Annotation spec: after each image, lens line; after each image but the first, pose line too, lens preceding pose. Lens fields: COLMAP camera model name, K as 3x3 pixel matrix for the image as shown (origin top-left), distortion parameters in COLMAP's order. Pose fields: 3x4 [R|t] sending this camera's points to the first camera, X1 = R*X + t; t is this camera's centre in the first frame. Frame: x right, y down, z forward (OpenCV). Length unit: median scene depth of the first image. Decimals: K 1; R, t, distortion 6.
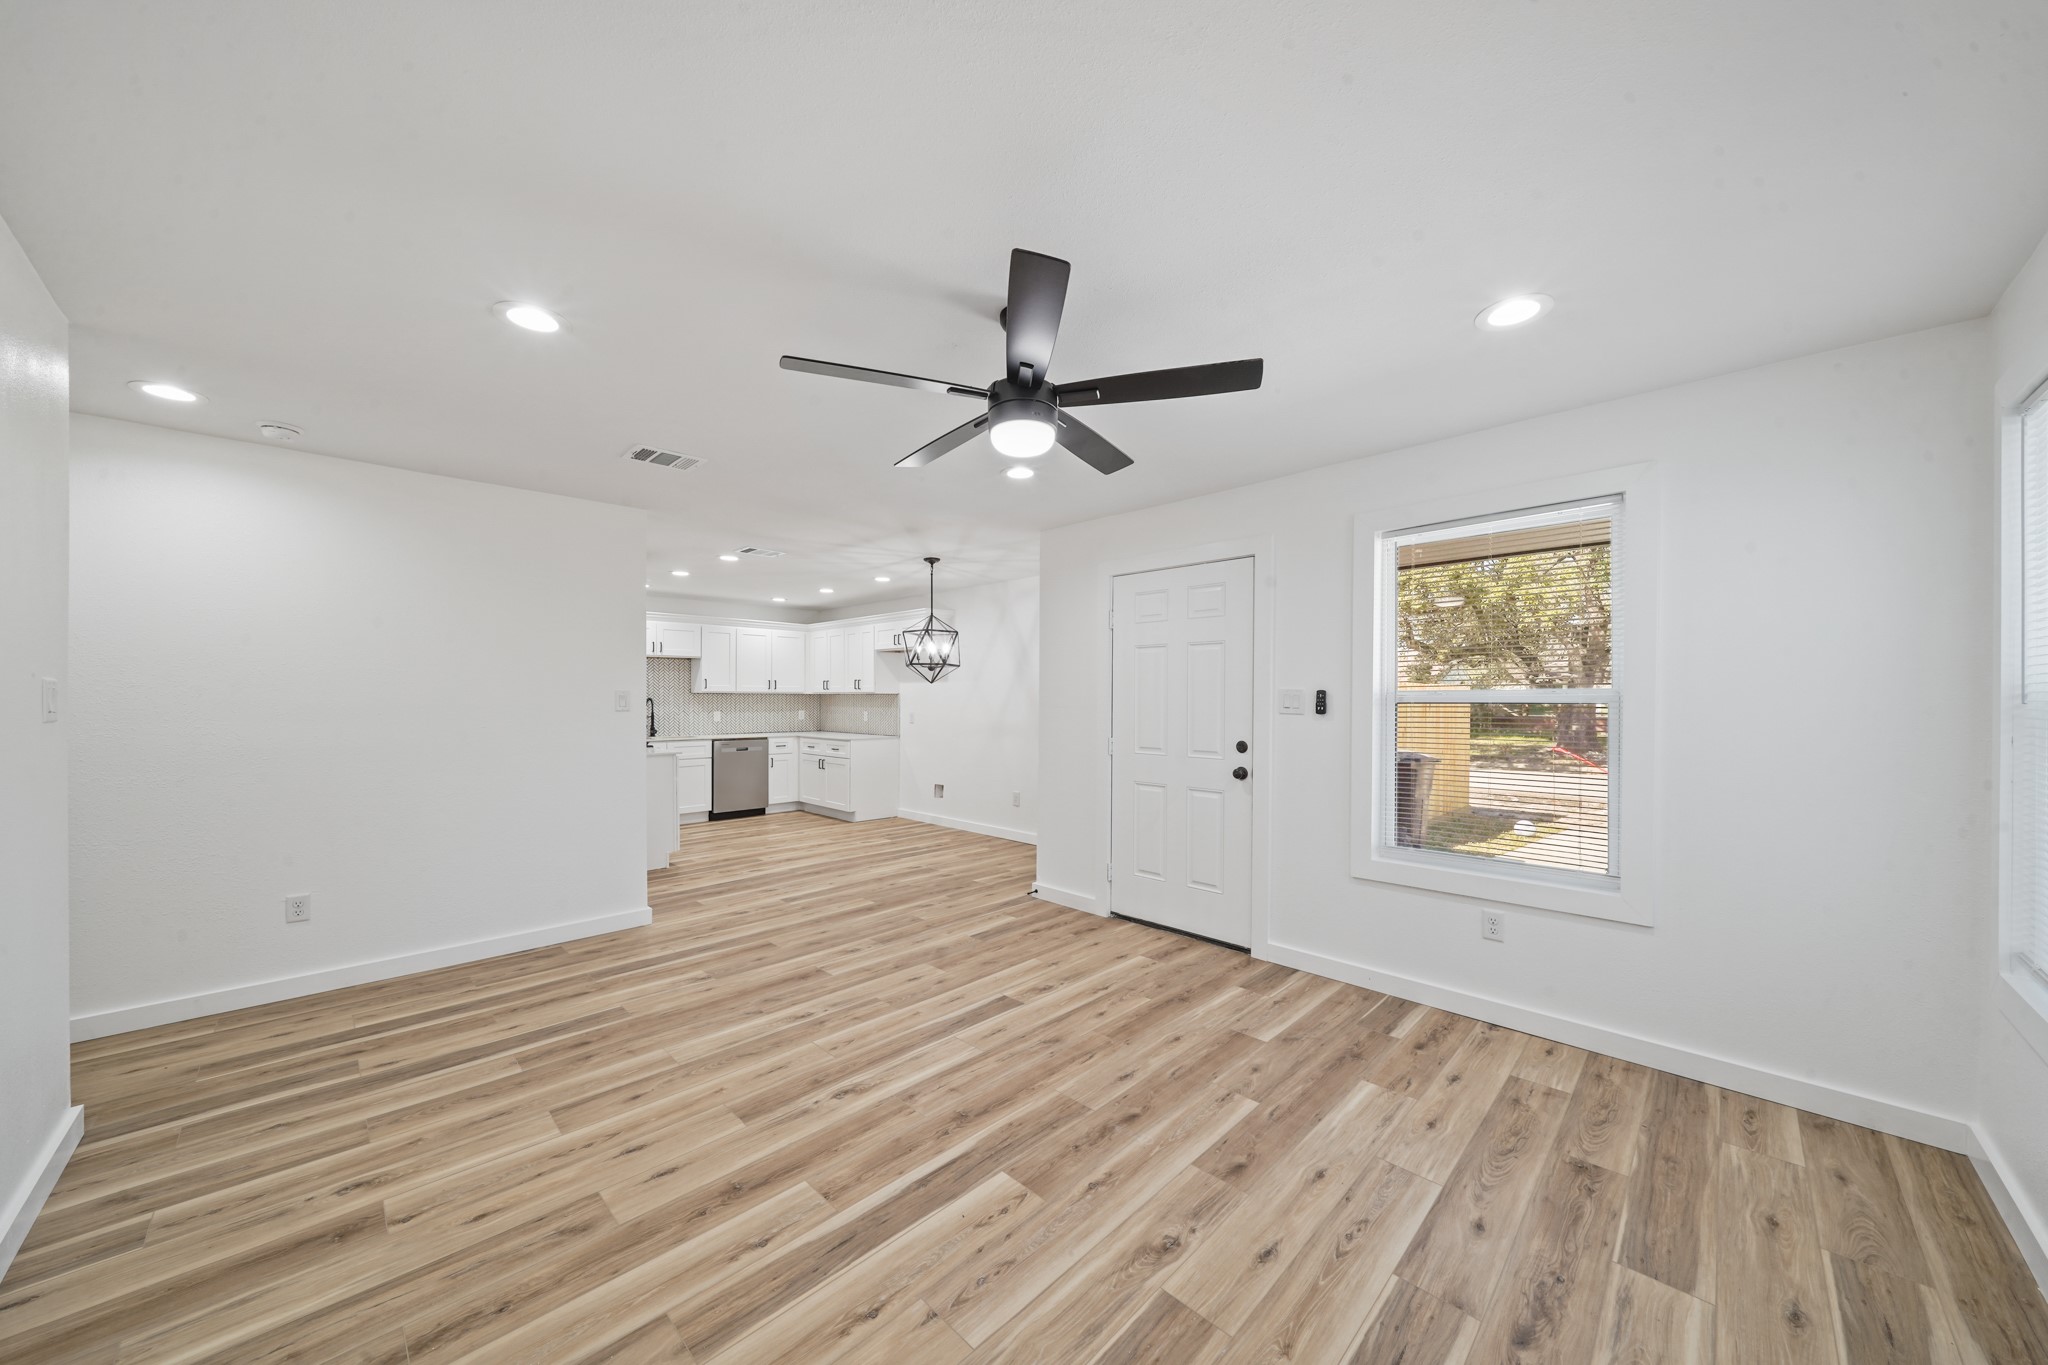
lens RADIAL K [[703.8, 0, 1028.0], [0, 703.8, 691.9], [0, 0, 1]] dist [-0.006367, -0.000228]
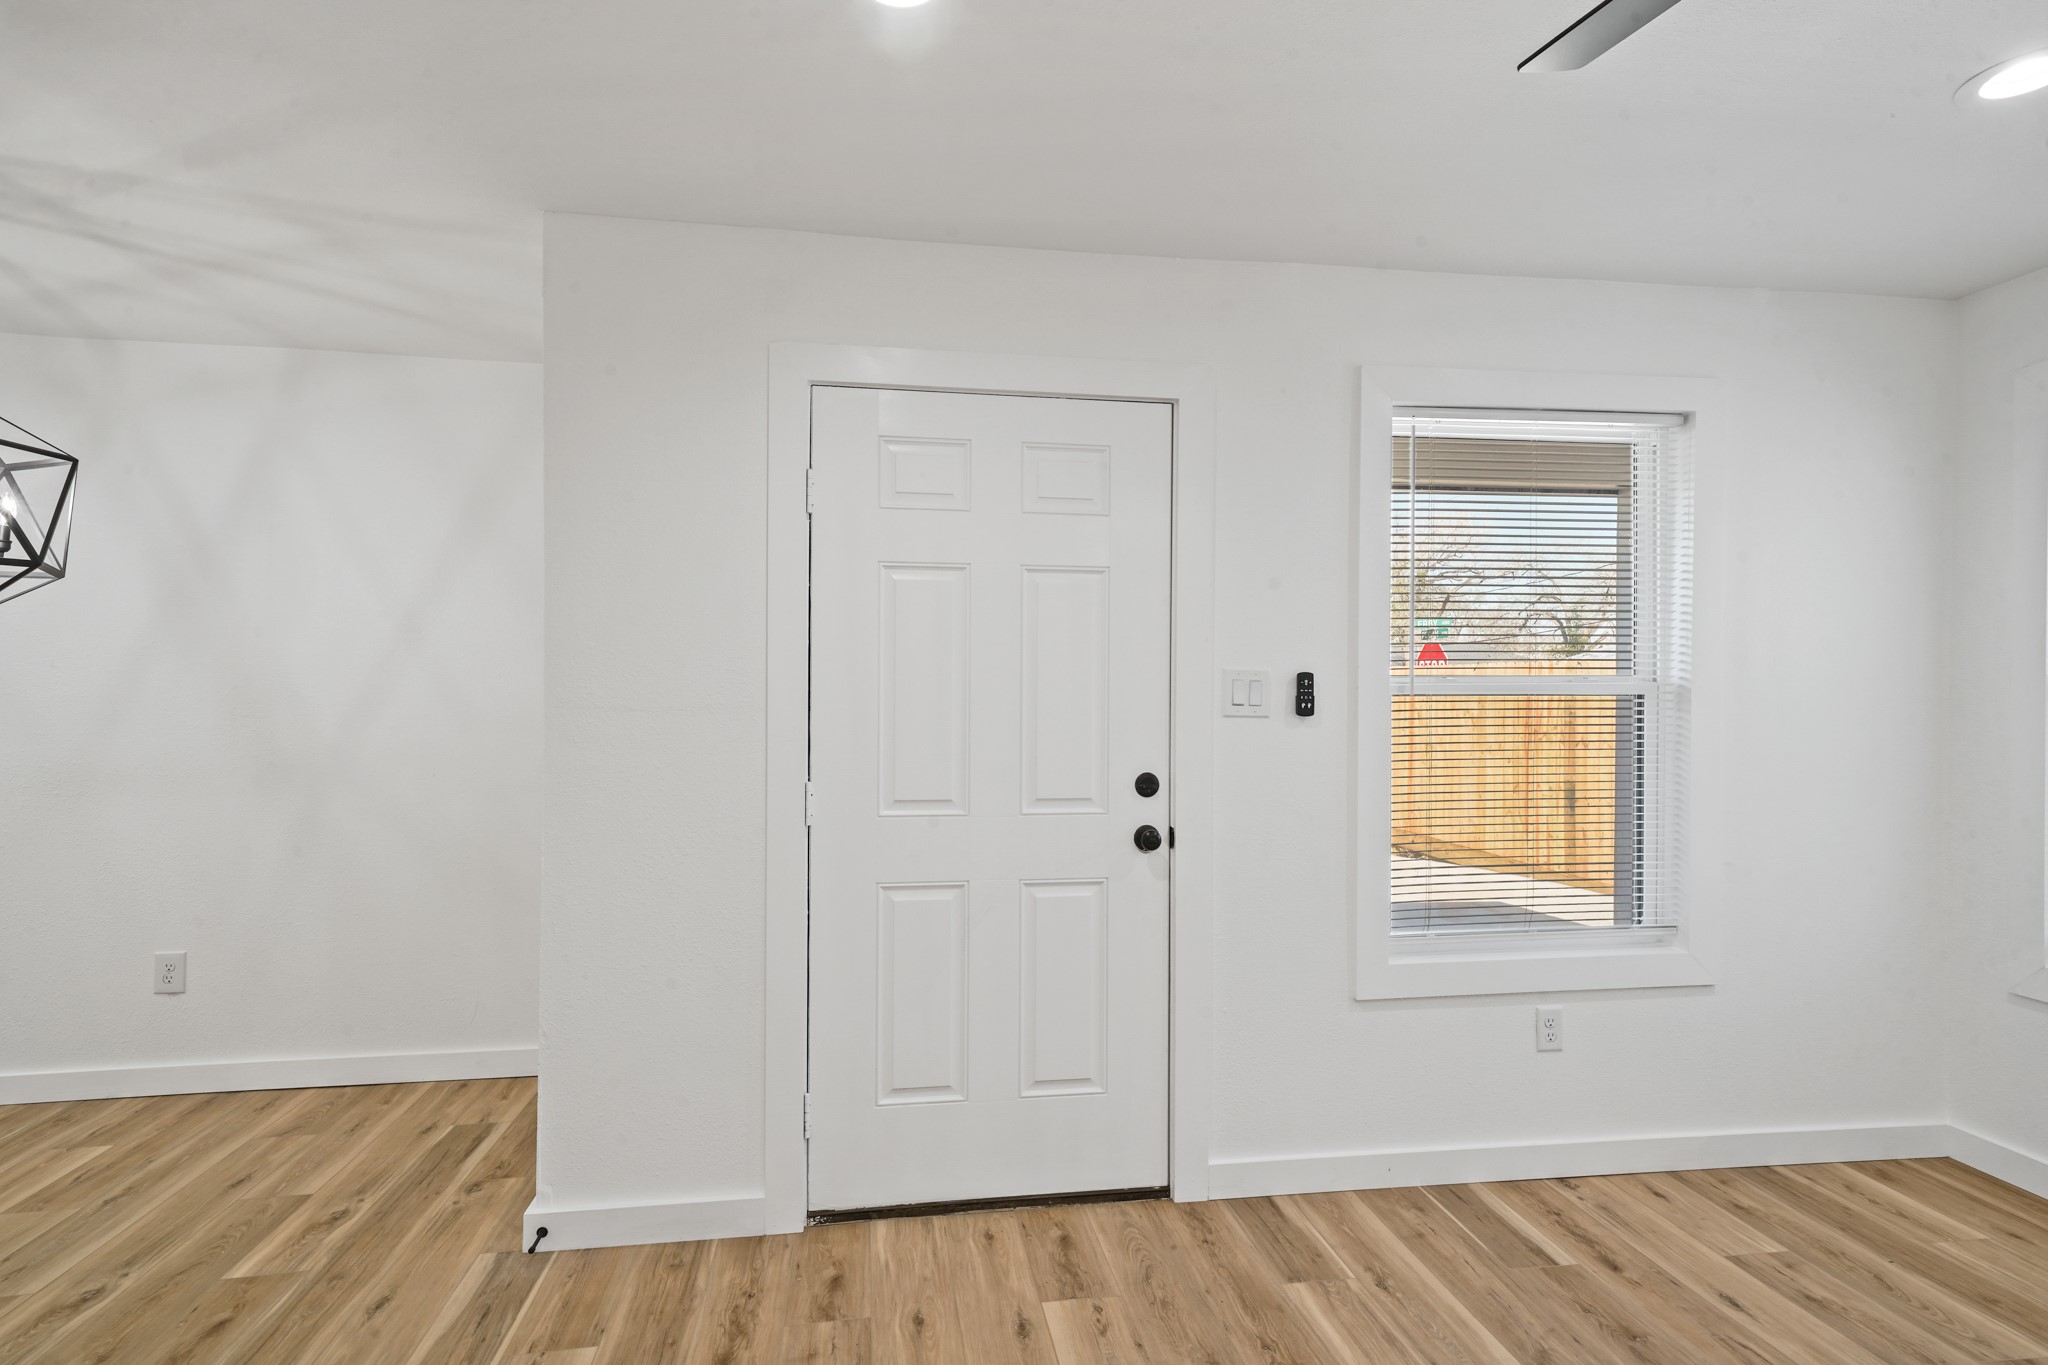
lens RADIAL K [[1063.1, 0, 1028.5], [0, 1063.1, 699.8], [0, 0, 1]] dist [0.019507, 0.001028]
pose [[0.595761, -0.010809, 0.803089, -0.421994], [-0.009919, 0.999734, 0.020814, 0.004036], [-0.803101, -0.020366, 0.595495, 0.758828]]
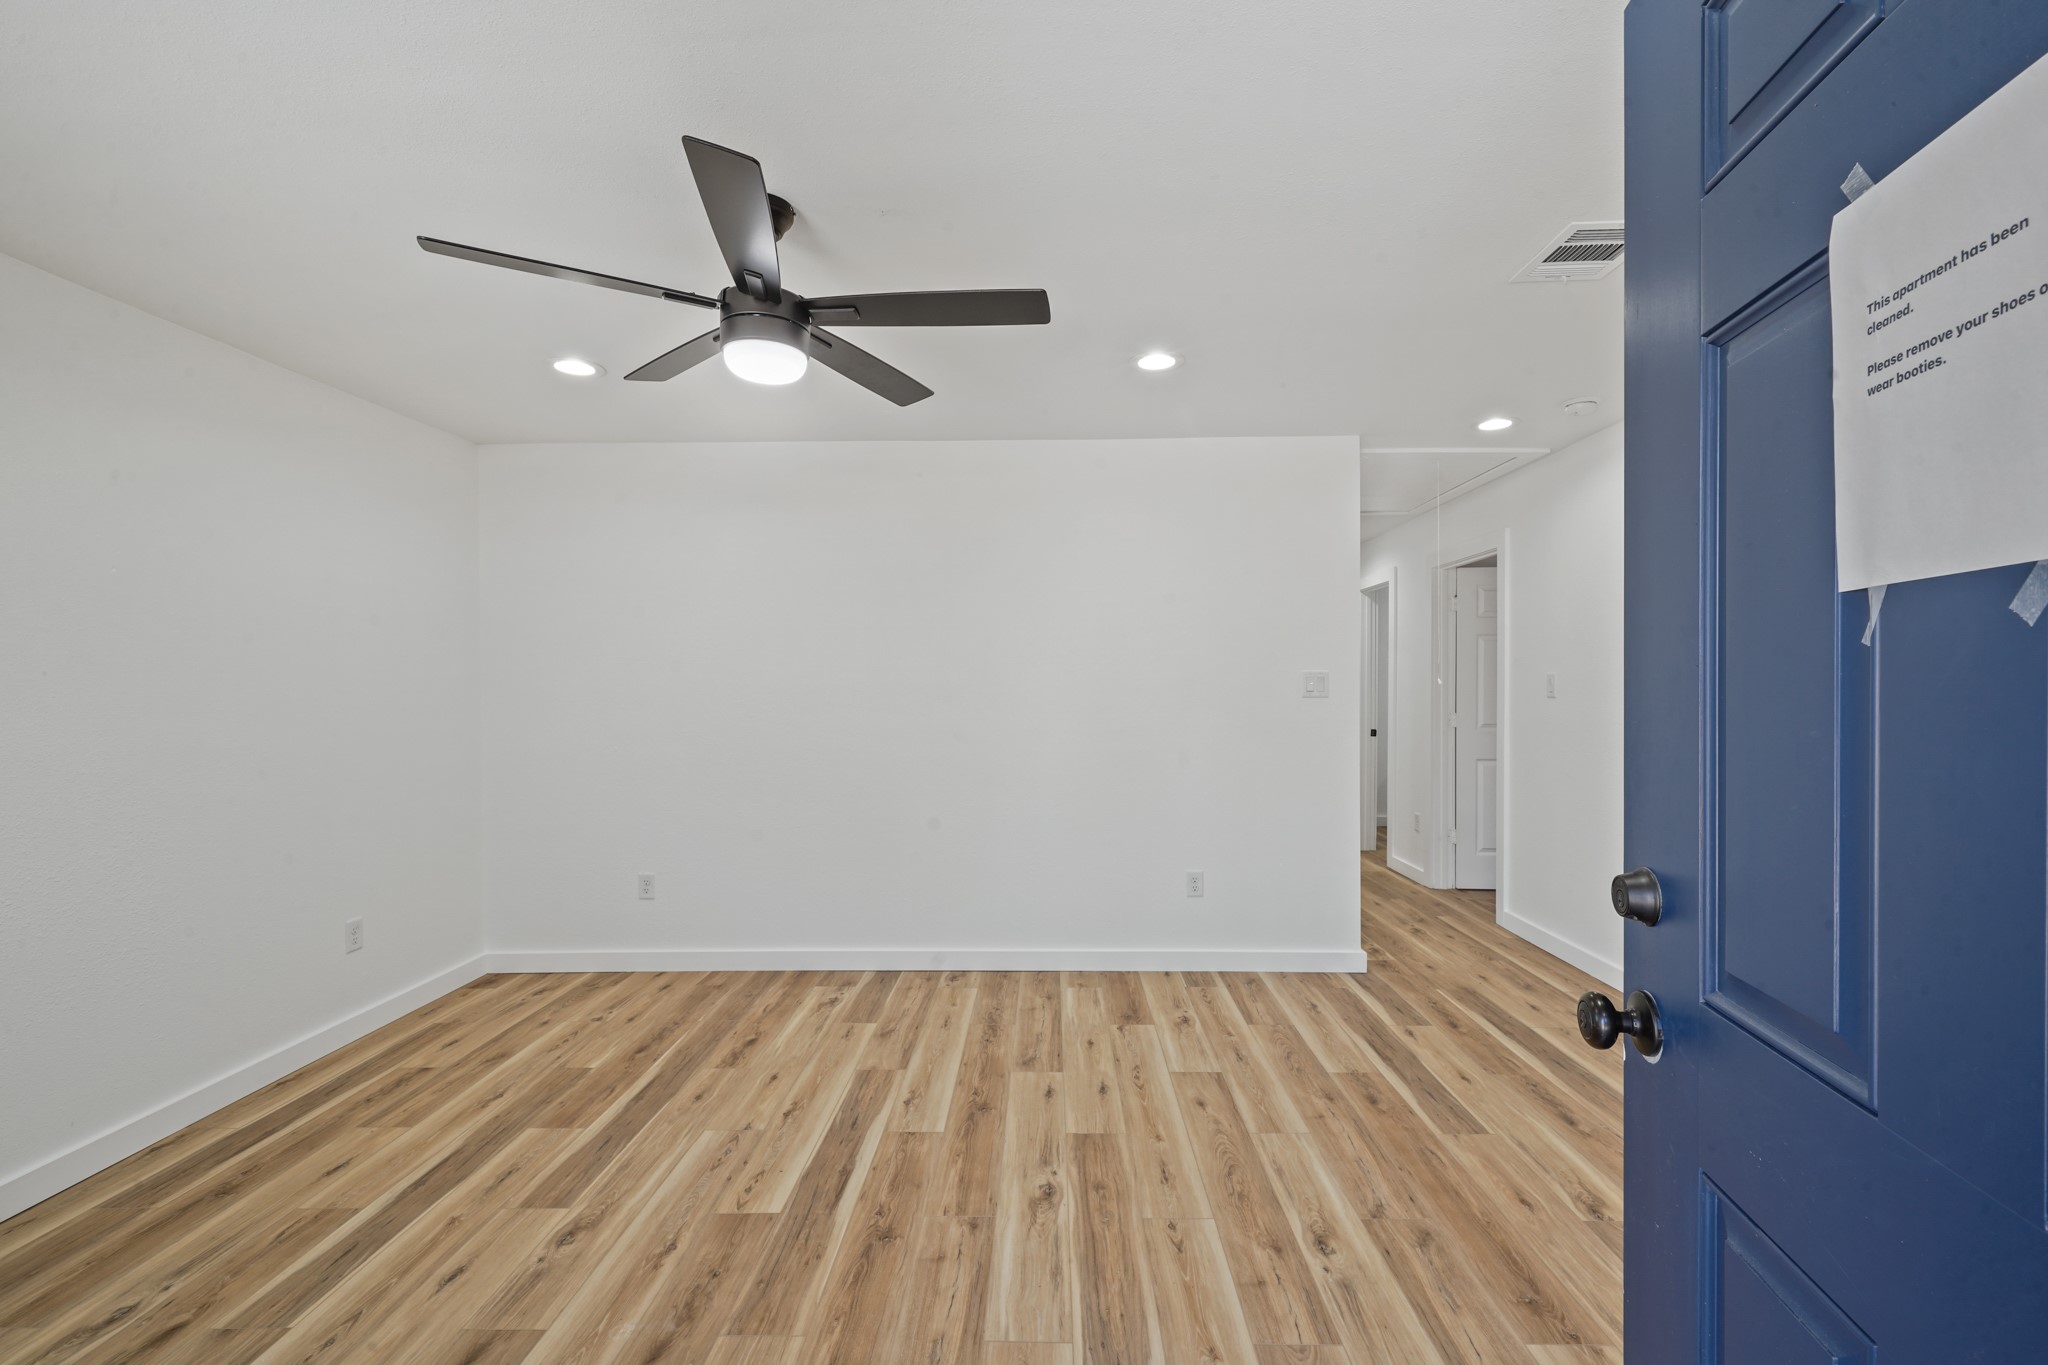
lens RADIAL K [[879.8, 0, 1042.4], [0, 879.8, 693.0], [0, 0, 1]] dist [0.000072, 0.000375]
pose [[-0.720789, 0.009896, -0.693084, 0.317242], [0.016089, 0.999868, -0.002456, 0.017020], [0.692968, -0.012921, -0.720853, 1.315593]]
